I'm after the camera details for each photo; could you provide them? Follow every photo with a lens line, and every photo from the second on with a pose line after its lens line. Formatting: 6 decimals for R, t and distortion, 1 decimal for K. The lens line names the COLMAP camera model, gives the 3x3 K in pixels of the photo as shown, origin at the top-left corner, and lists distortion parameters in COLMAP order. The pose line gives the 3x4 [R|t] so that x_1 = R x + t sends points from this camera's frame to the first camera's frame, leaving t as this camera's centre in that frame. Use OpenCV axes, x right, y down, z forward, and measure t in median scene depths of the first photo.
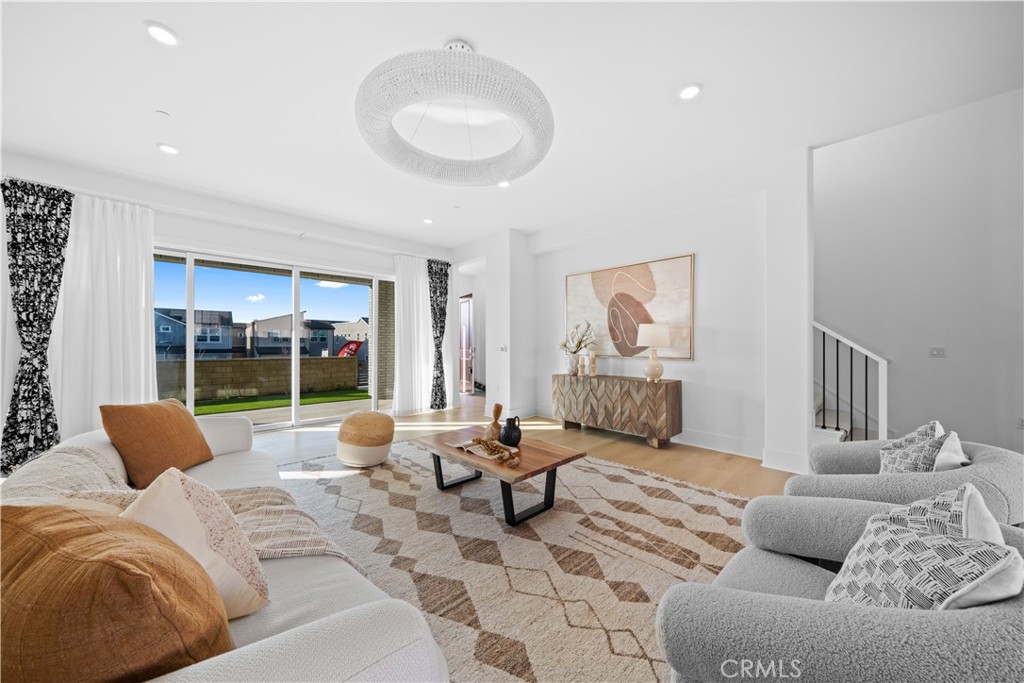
lens RADIAL K [[352.5, 0, 512.3], [0, 352.5, 338.1], [0, 0, 1]] dist [-0.002340, -0.000481]
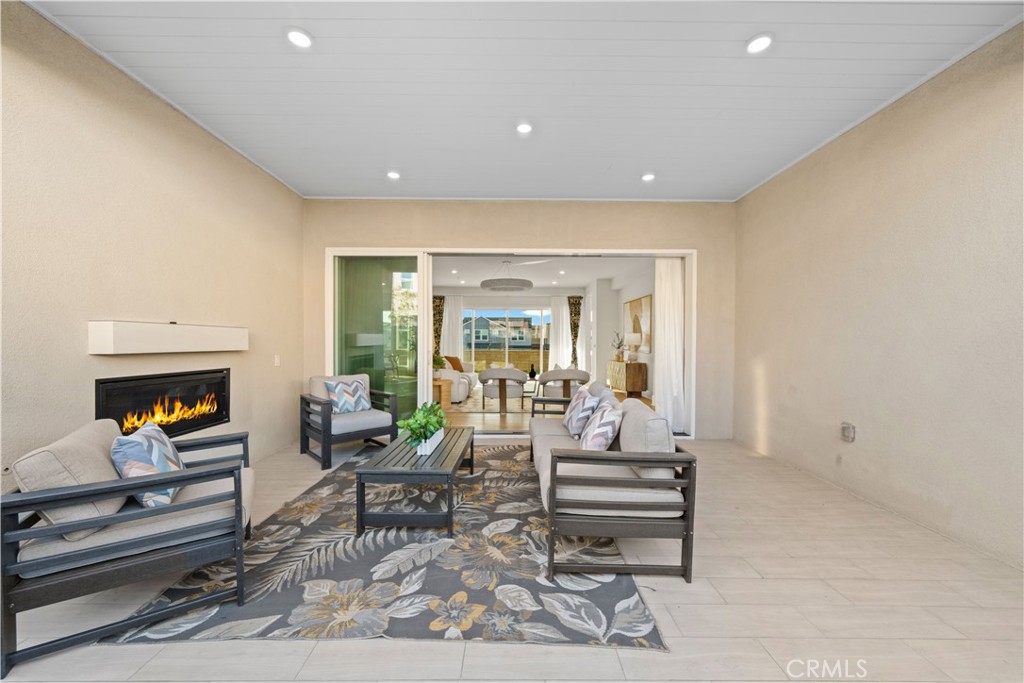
lens RADIAL K [[375.8, 0, 503.2], [0, 375.8, 340.6], [0, 0, 1]] dist [-0.005085, 0.000169]
pose [[0.712829, -0.000263, -0.701338, 1.262335], [0.008743, 0.999926, 0.008512, -0.022688], [0.701283, -0.012199, 0.712778, -0.886875]]
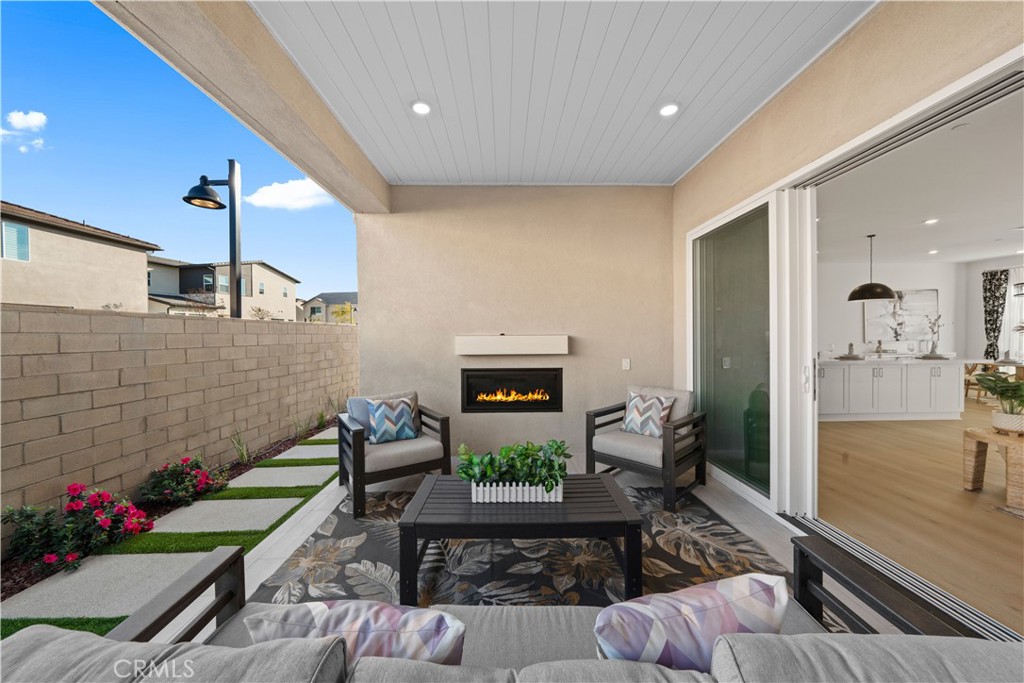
lens RADIAL K [[352.5, 0, 523.0], [0, 352.5, 341.8], [0, 0, 1]] dist [-0.002340, -0.000481]
pose [[-0.668292, 0.017914, -0.743684, 1.033976], [0.020557, 0.999773, 0.005610, -0.037810], [0.743615, -0.011538, -0.668508, -0.188484]]
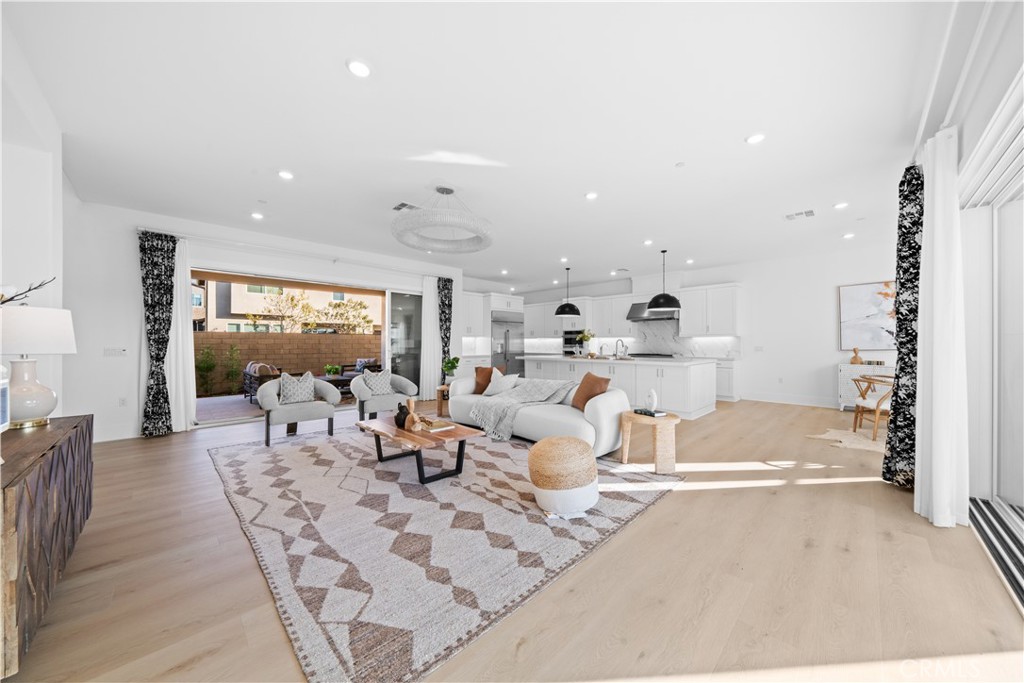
lens RADIAL K [[352.5, 0, 513.9], [0, 352.5, 343.8], [0, 0, 1]] dist [-0.002340, -0.000481]
pose [[-0.999766, -0.001367, -0.021595, -0.237316], [-0.000952, 0.999814, -0.019256, 0.016458], [0.021617, -0.019231, -0.999581, 1.430516]]
